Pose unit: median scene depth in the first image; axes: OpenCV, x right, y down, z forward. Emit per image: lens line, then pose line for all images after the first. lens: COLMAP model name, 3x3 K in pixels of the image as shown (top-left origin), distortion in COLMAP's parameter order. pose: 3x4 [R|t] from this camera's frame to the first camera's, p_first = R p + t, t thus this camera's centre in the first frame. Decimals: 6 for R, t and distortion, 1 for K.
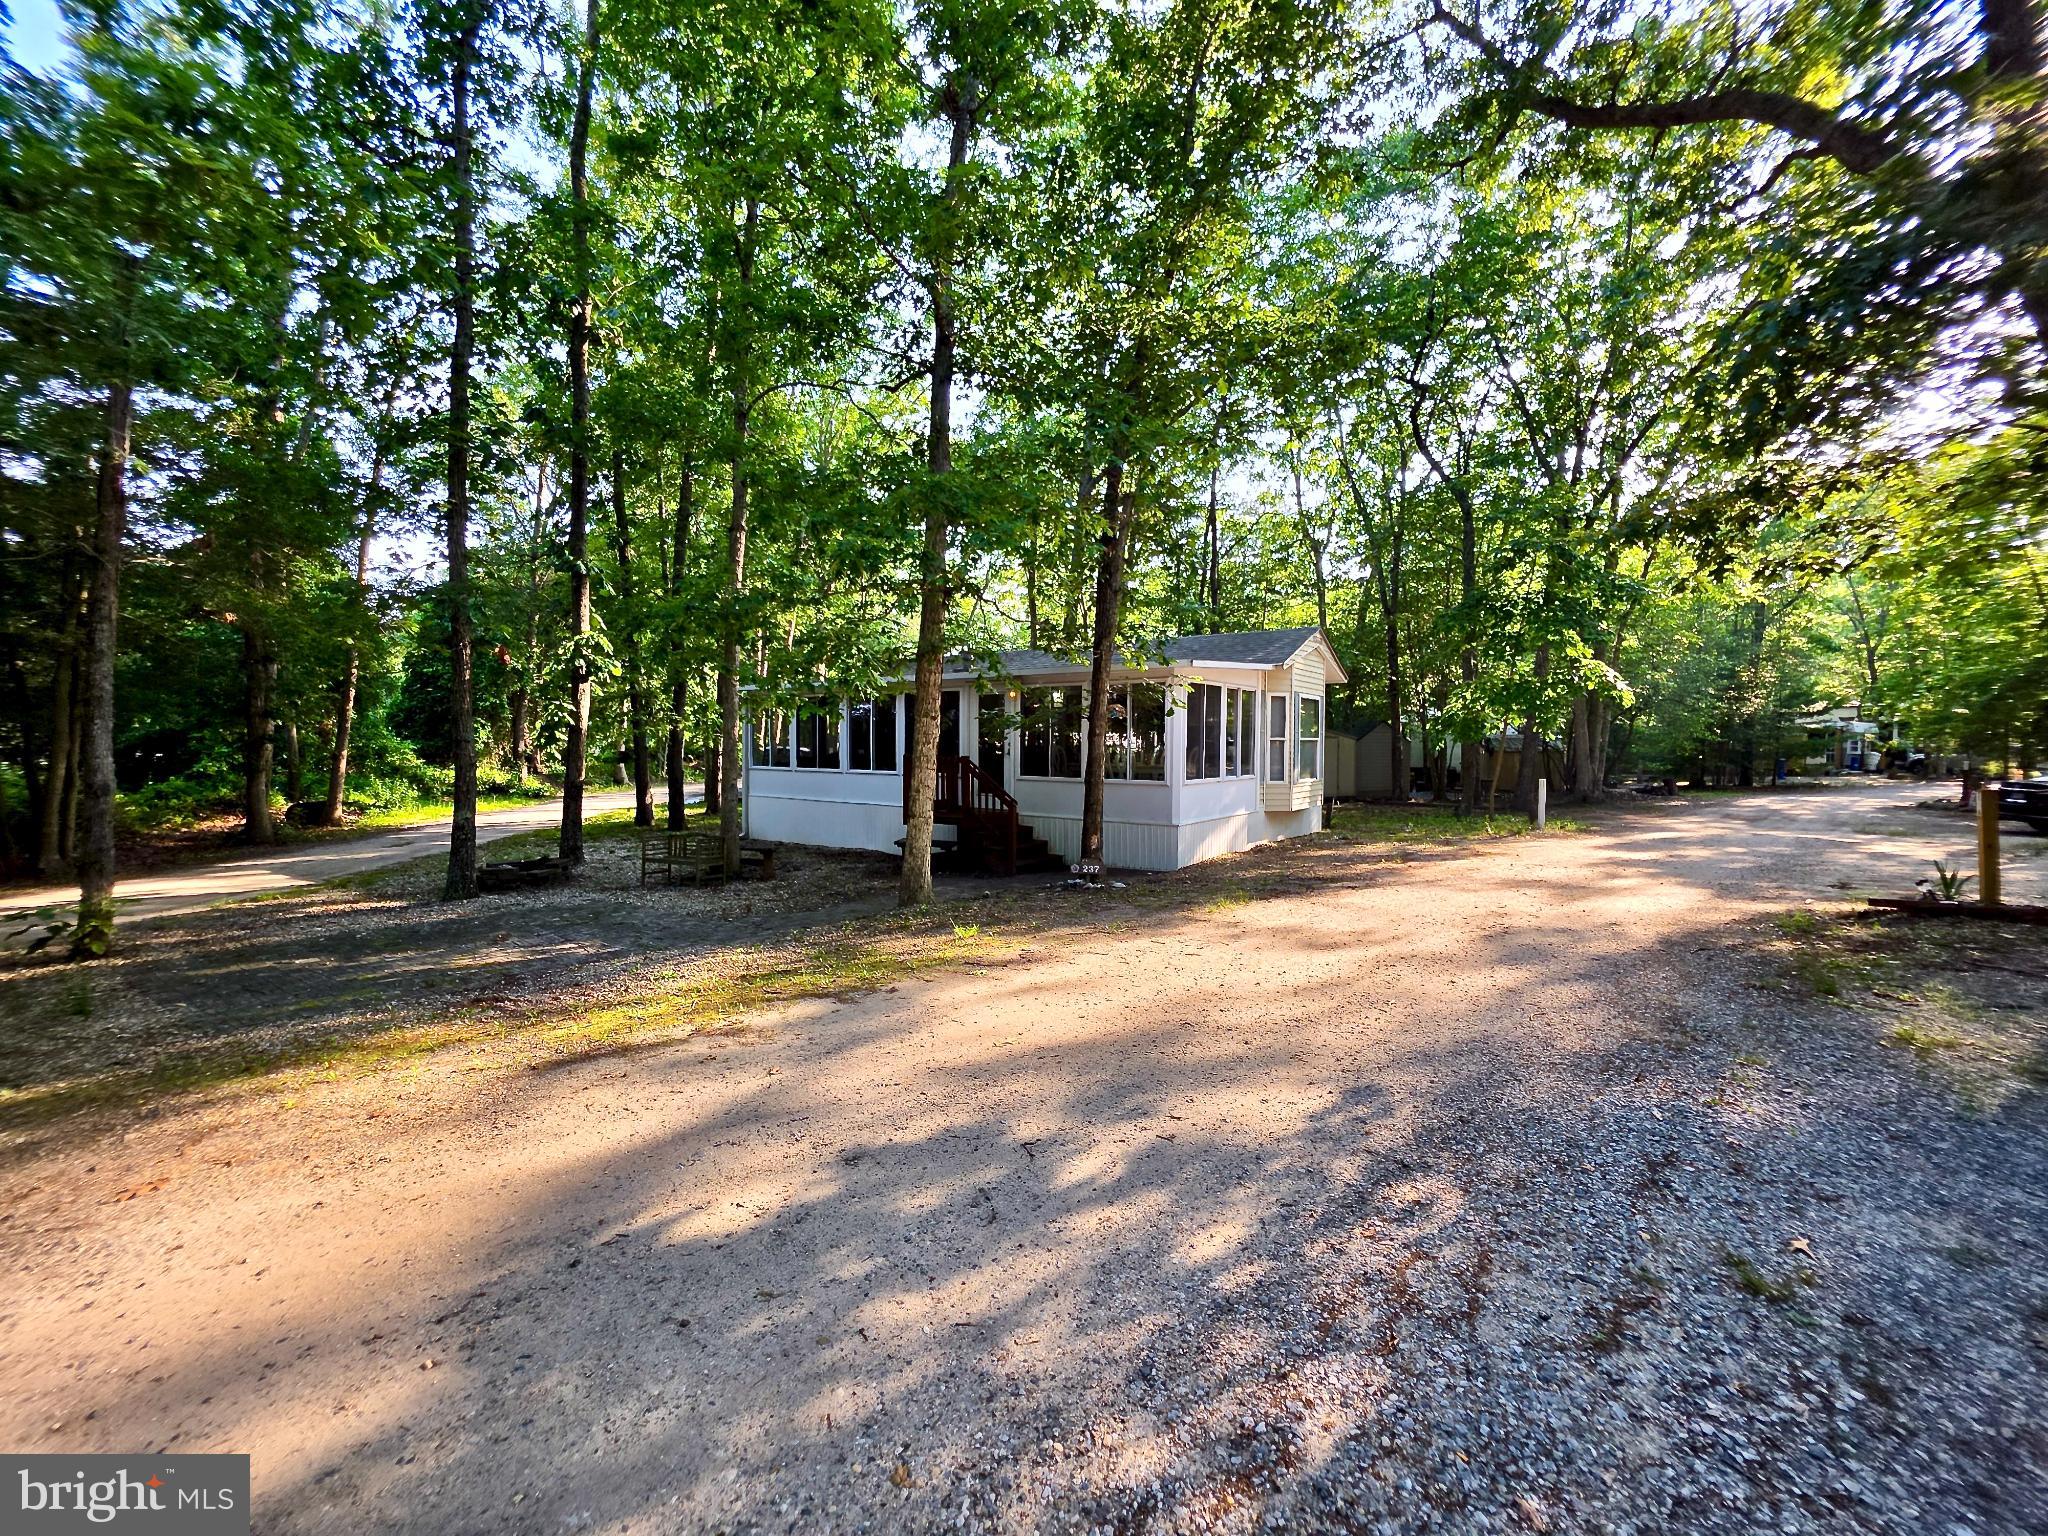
lens RADIAL K [[815.0, 0, 1024.0], [0, 815.0, 768.0], [0, 0, 1]] dist [0.000350, -0.000459]
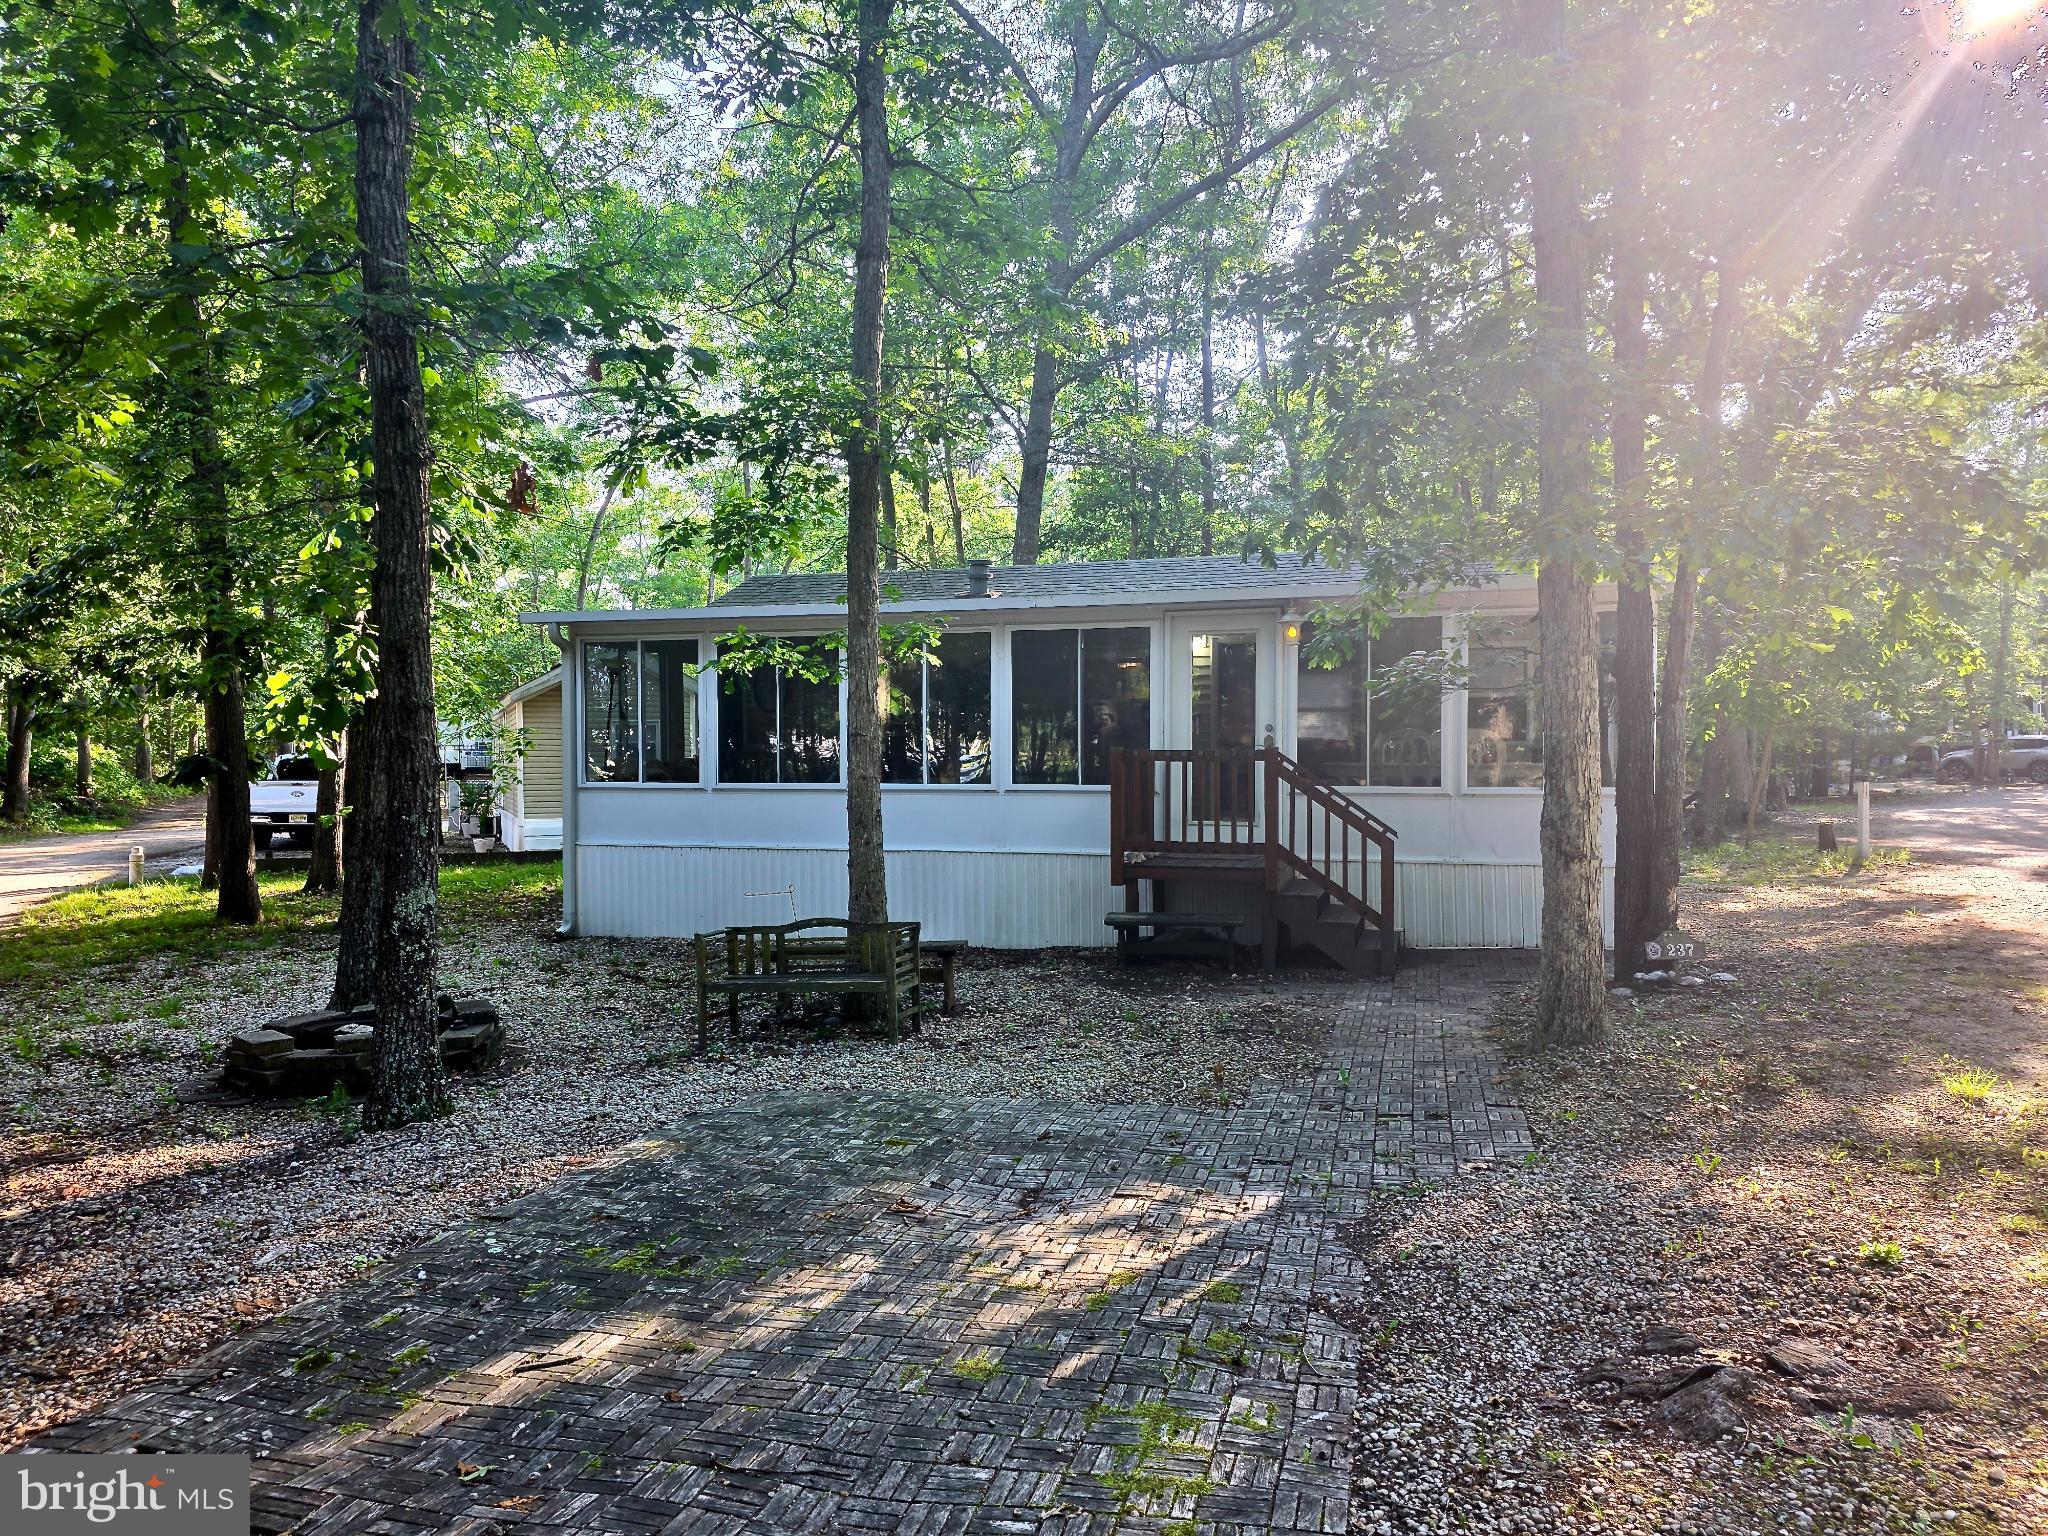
lens RADIAL K [[1355.3, 0, 1024.0], [0, 1355.3, 768.0], [0, 0, 1]] dist [0.053012, -0.038036]
pose [[0.944426, -0.011742, 0.328513, -0.513359], [0.018050, 0.999706, -0.016159, 0.009361], [-0.328227, 0.021191, 0.944361, 0.240178]]
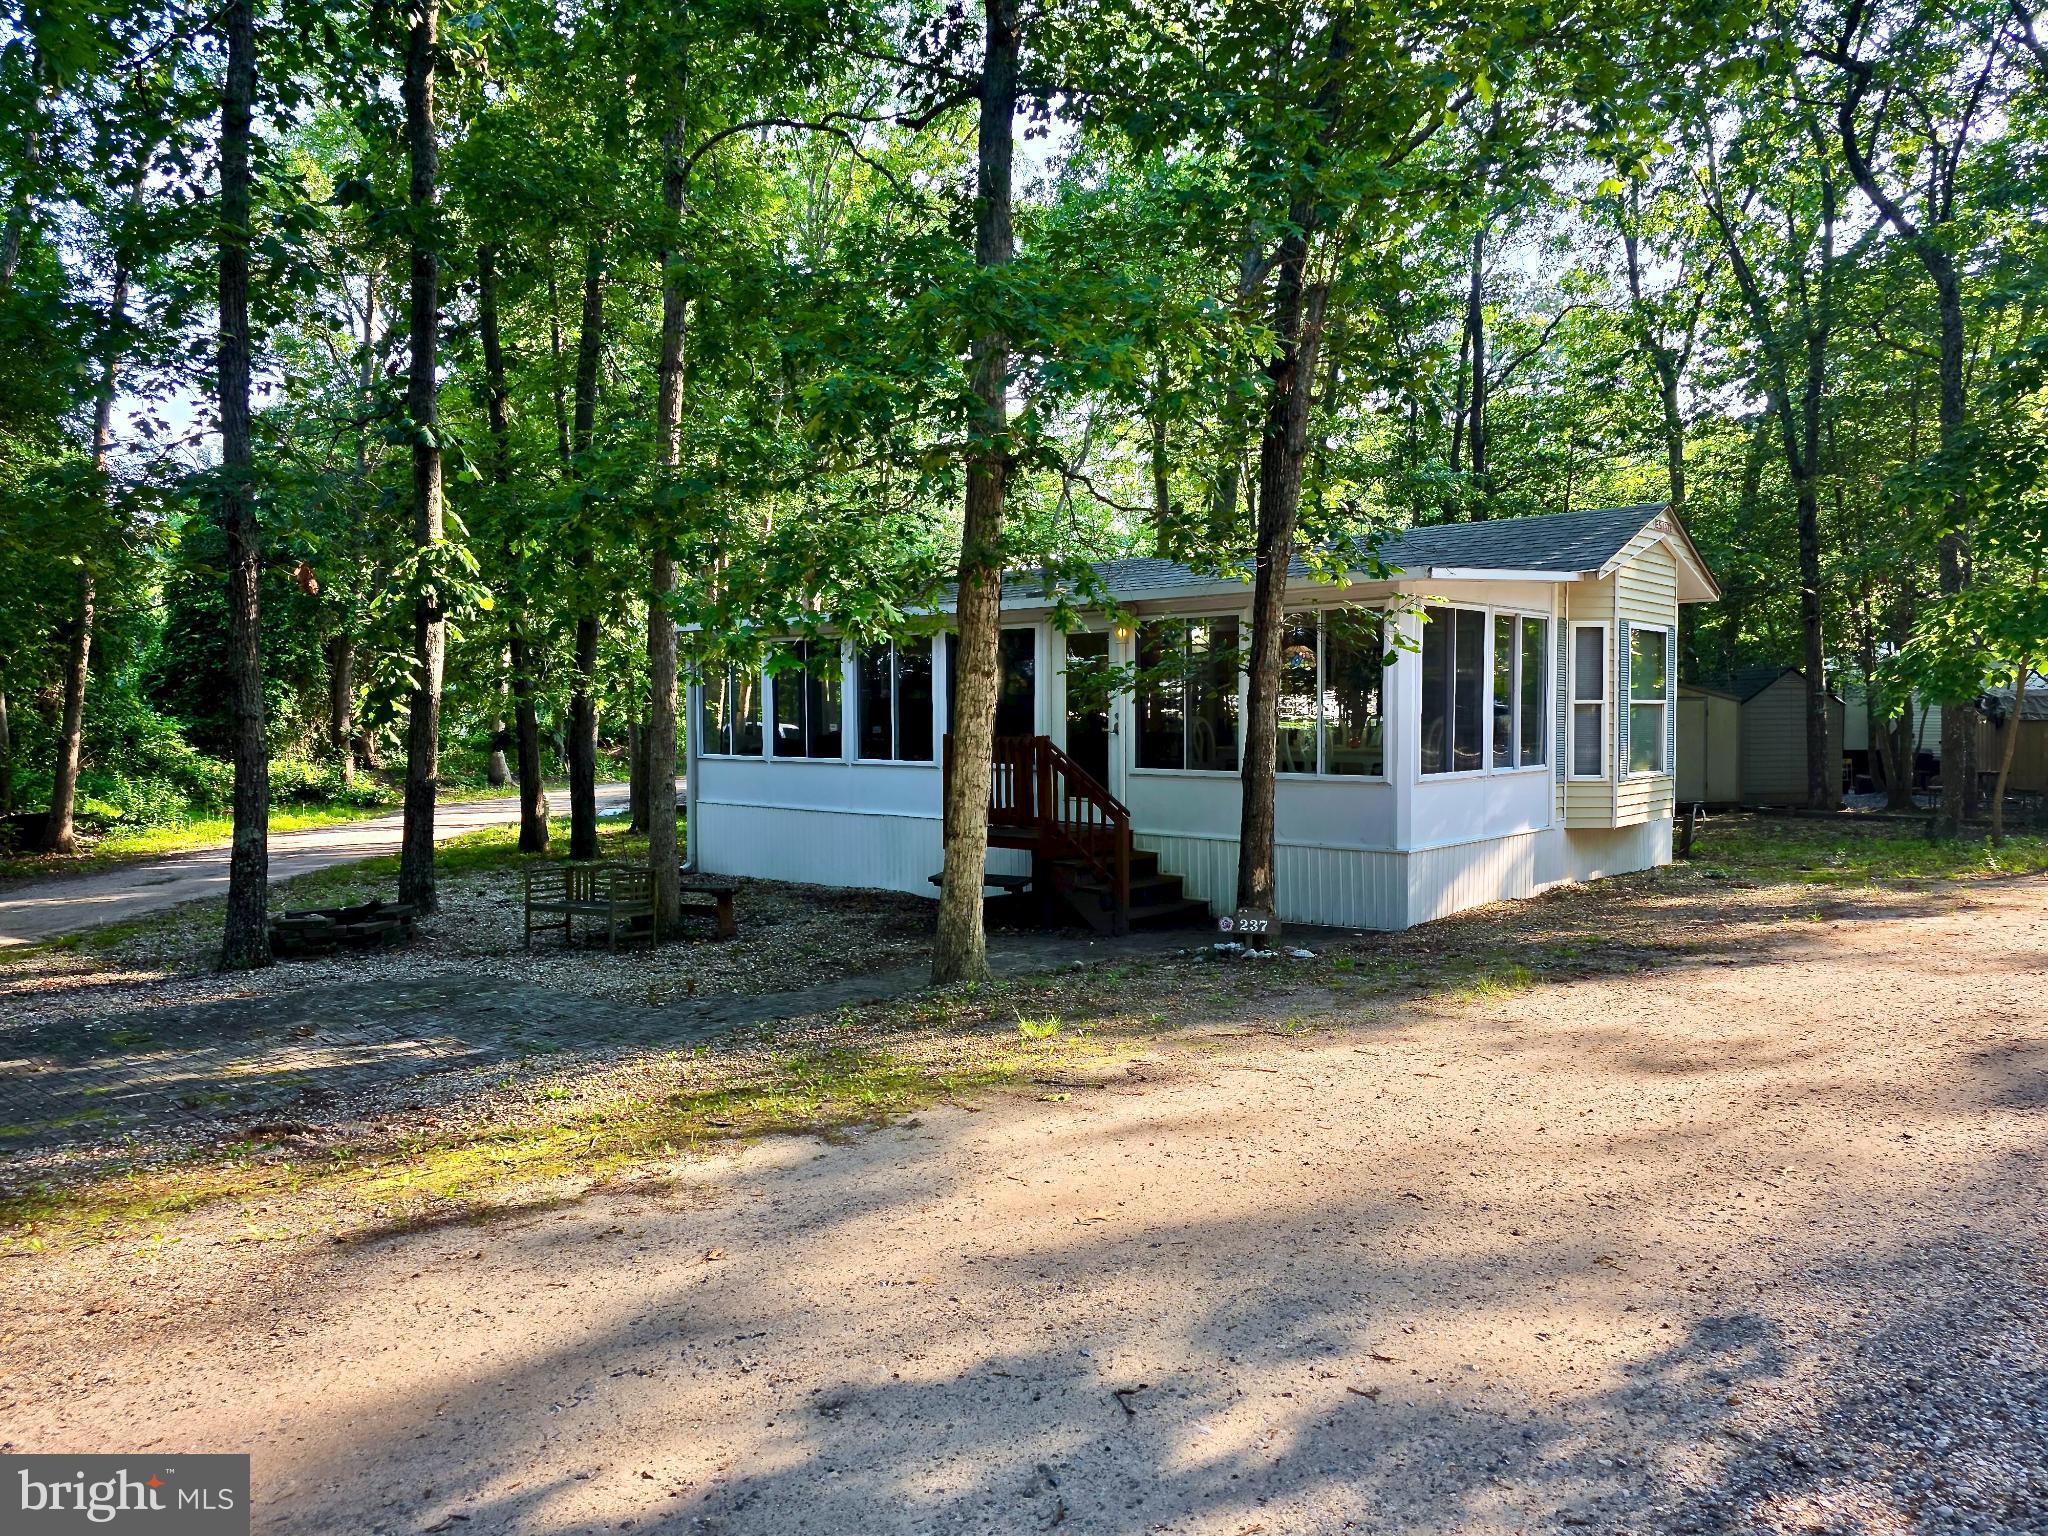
lens RADIAL K [[1358.8, 0, 1016.8], [0, 1358.8, 759.9], [0, 0, 1]] dist [0.054113, -0.040156]
pose [[0.994995, -0.005080, -0.099796, 0.007852], [0.005401, 0.999981, 0.002943, -0.000209], [0.099779, -0.003467, 0.995004, 0.000955]]
